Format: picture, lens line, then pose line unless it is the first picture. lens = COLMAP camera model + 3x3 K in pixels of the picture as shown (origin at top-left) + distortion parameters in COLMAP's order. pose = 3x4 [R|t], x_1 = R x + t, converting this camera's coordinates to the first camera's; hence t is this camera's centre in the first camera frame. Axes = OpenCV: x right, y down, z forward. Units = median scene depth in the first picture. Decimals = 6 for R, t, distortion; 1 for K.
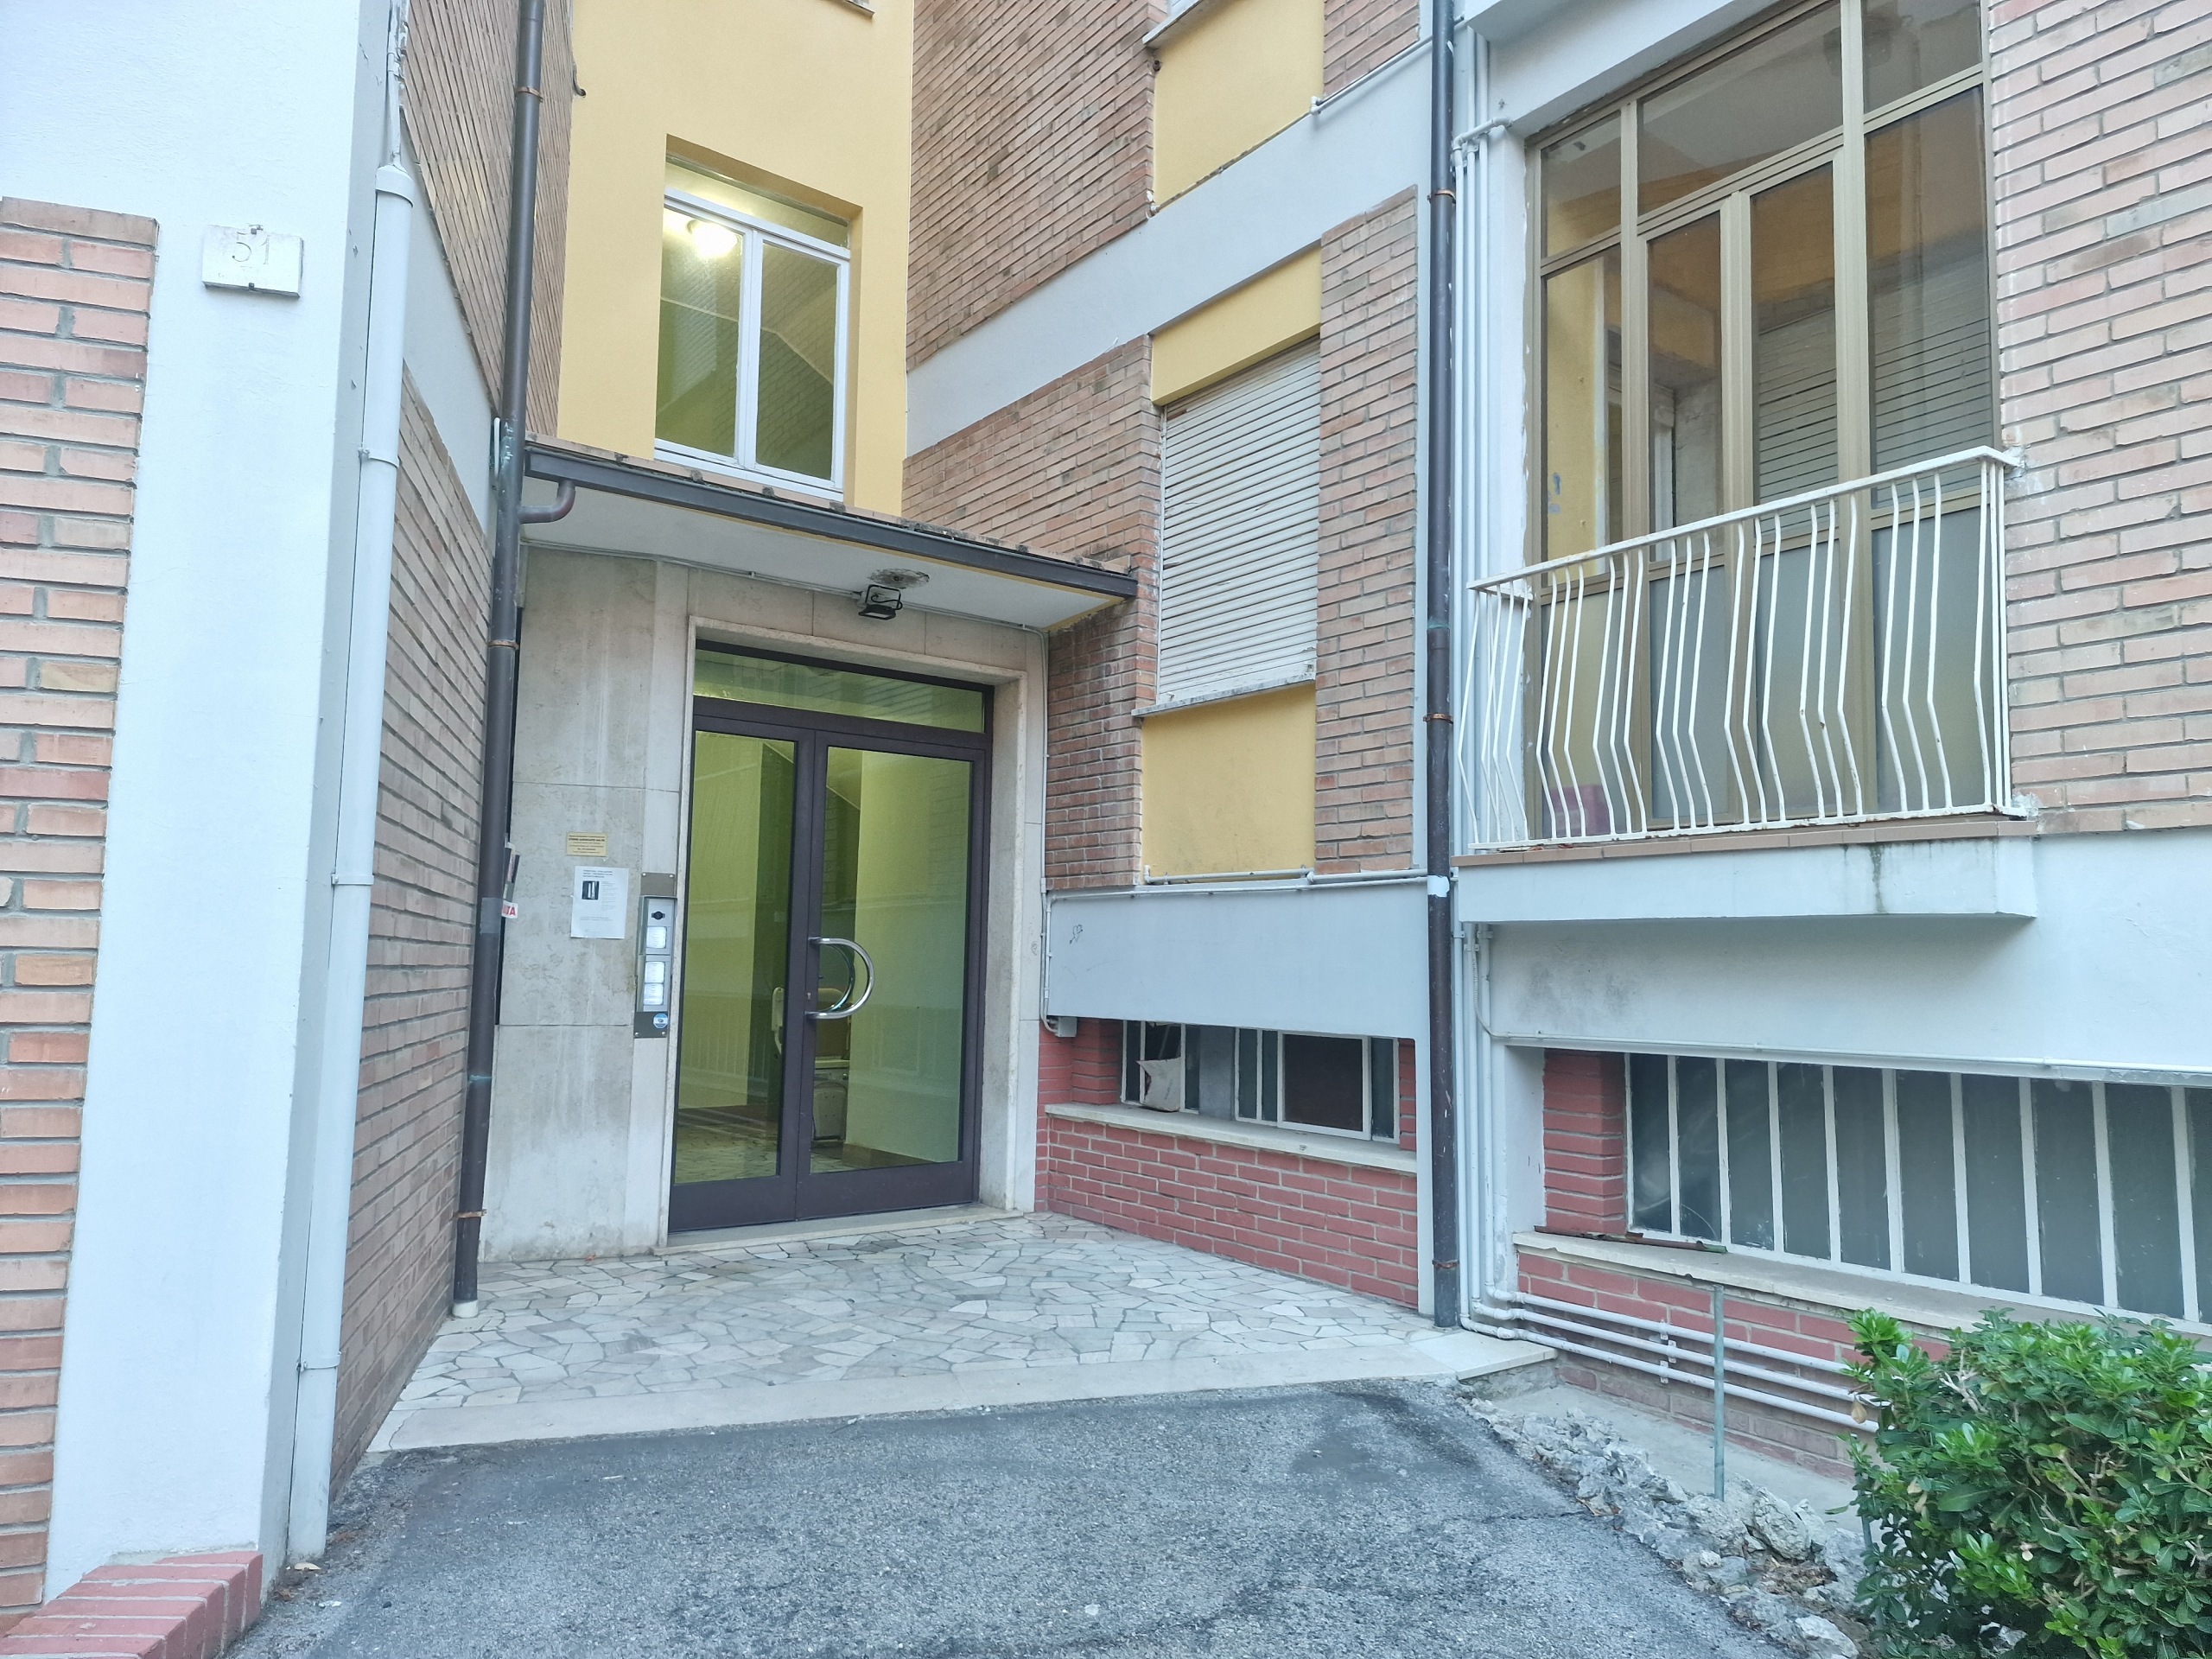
lens RADIAL K [[1493.8, 0, 1119.4], [0, 1493.8, 836.8], [0, 0, 1]] dist [0.020424, -0.019948]
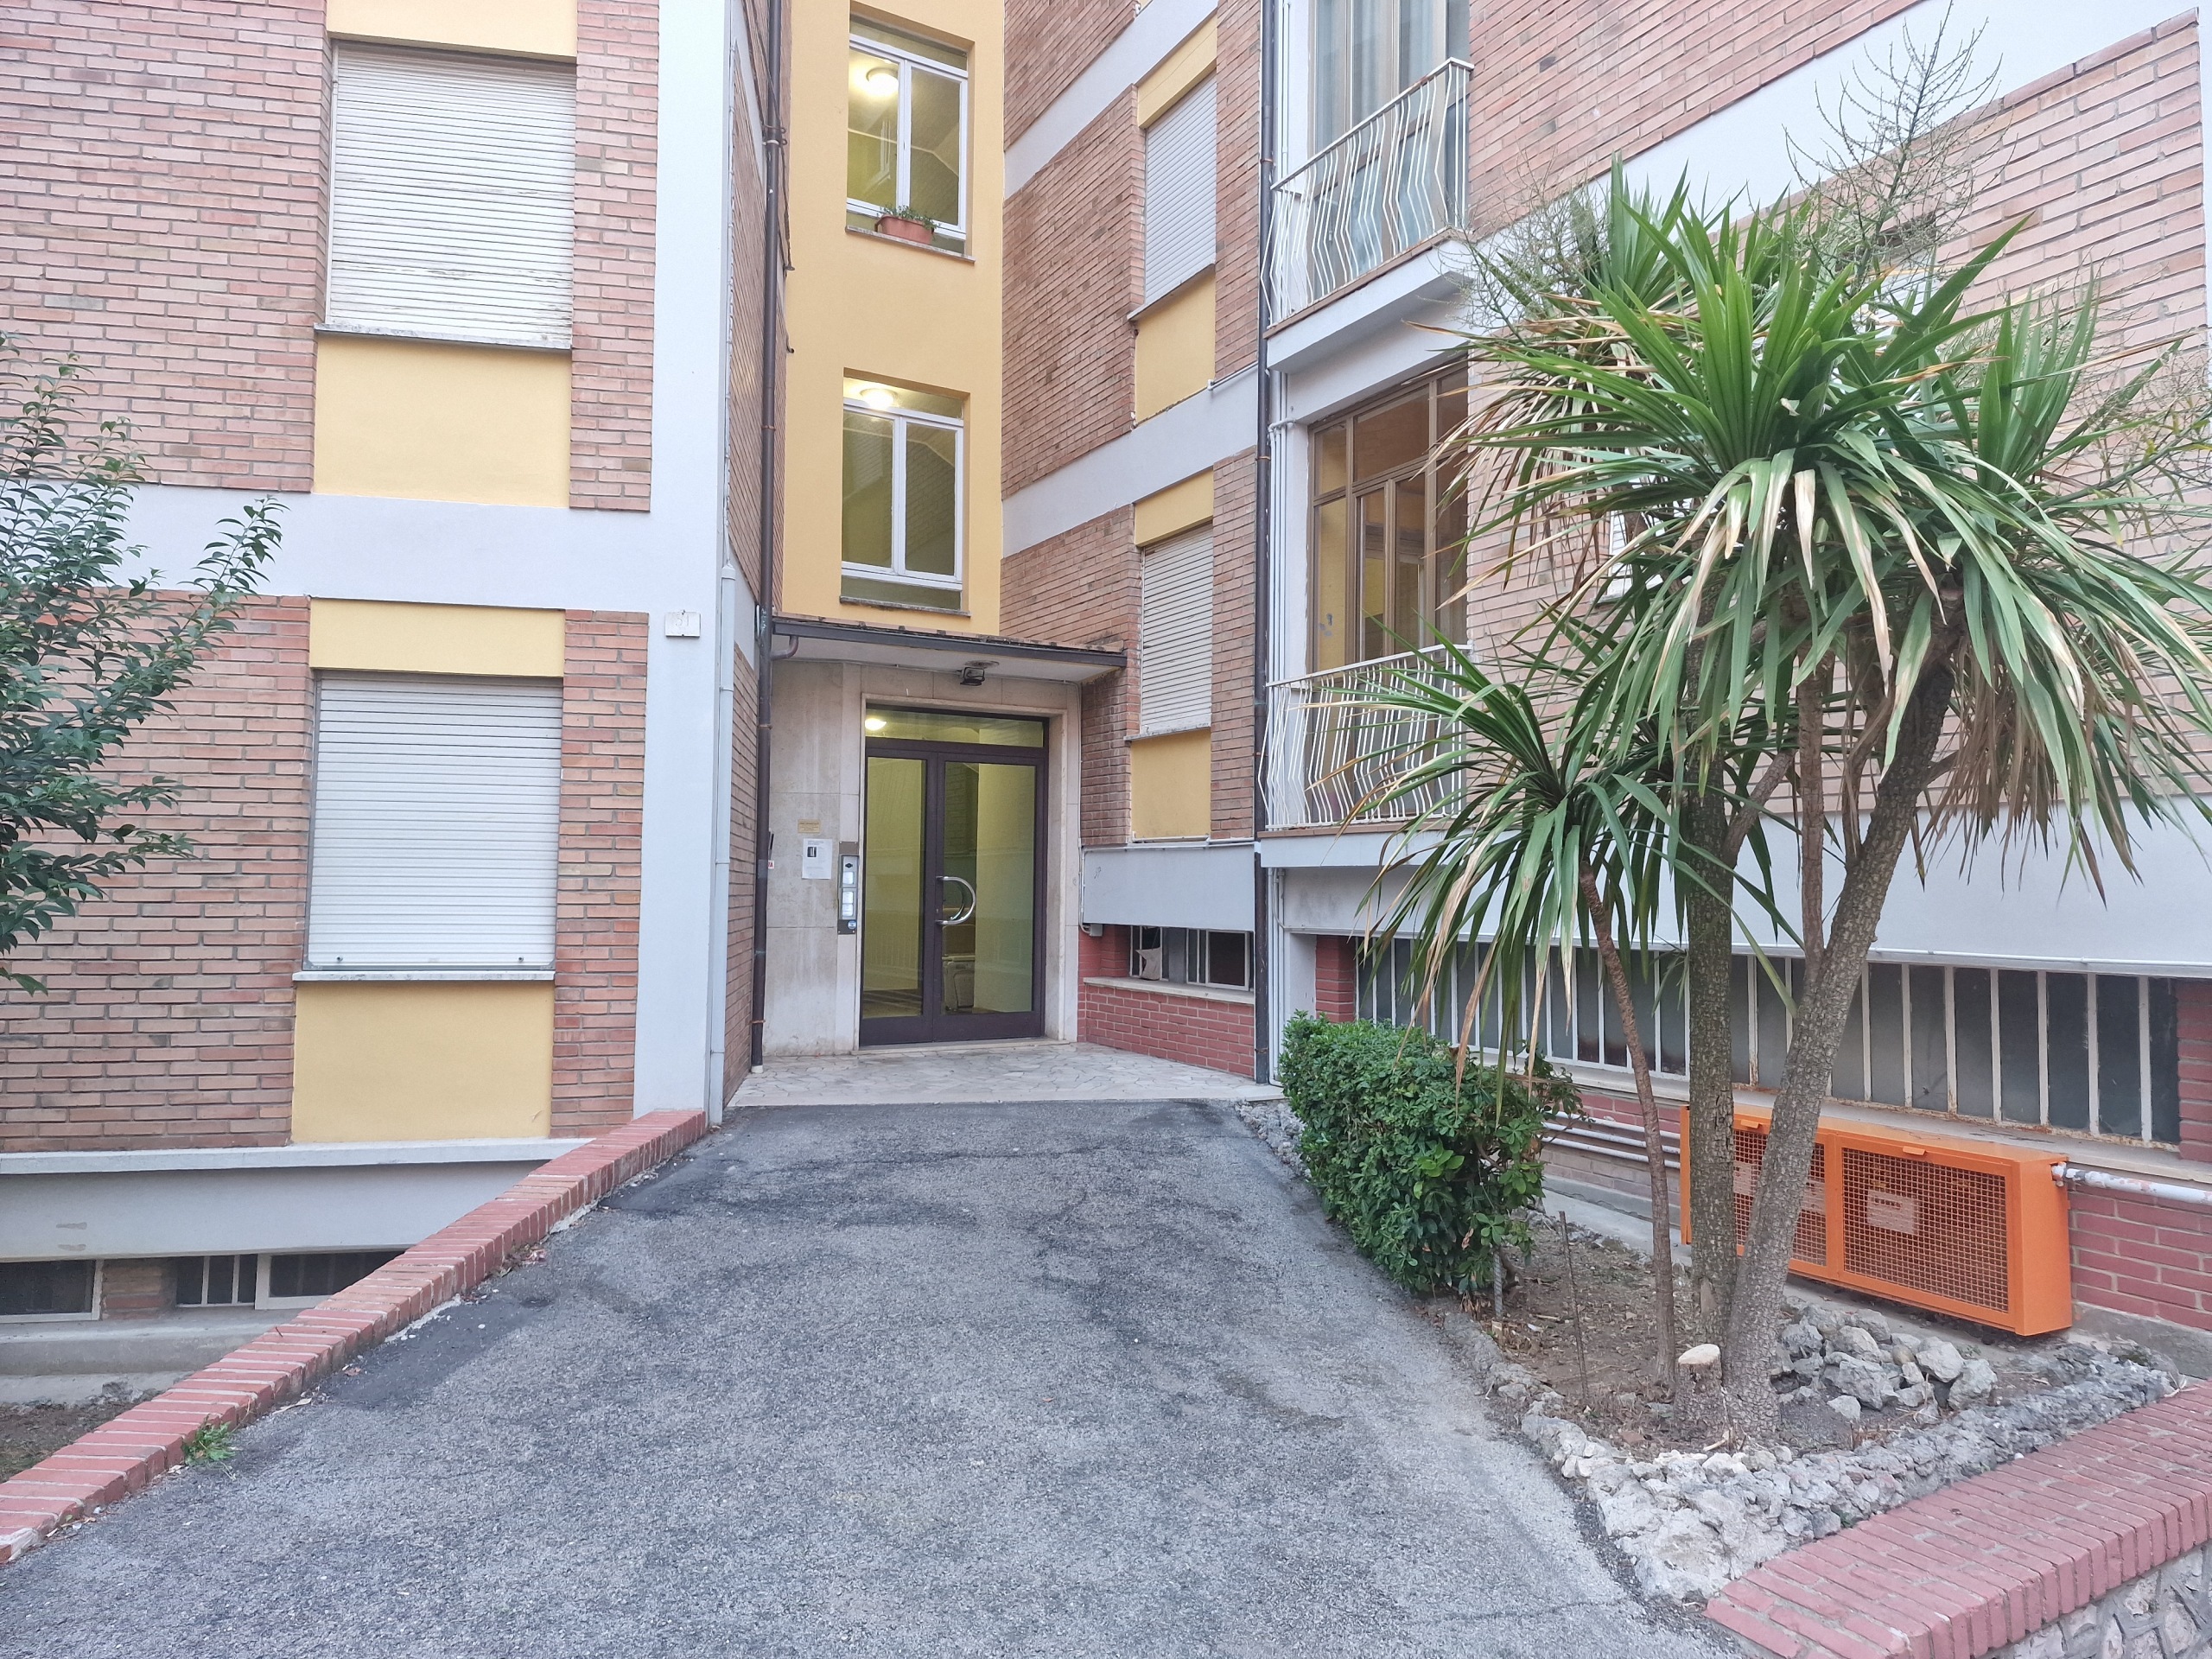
lens RADIAL K [[1493.8, 0, 1101.9], [0, 1493.8, 827.0], [0, 0, 1]] dist [0.020424, -0.019948]
pose [[0.989569, -0.014328, -0.143346, 0.222559], [0.020554, 0.998904, 0.042052, -0.056496], [0.142586, -0.044560, 0.988779, -0.646236]]
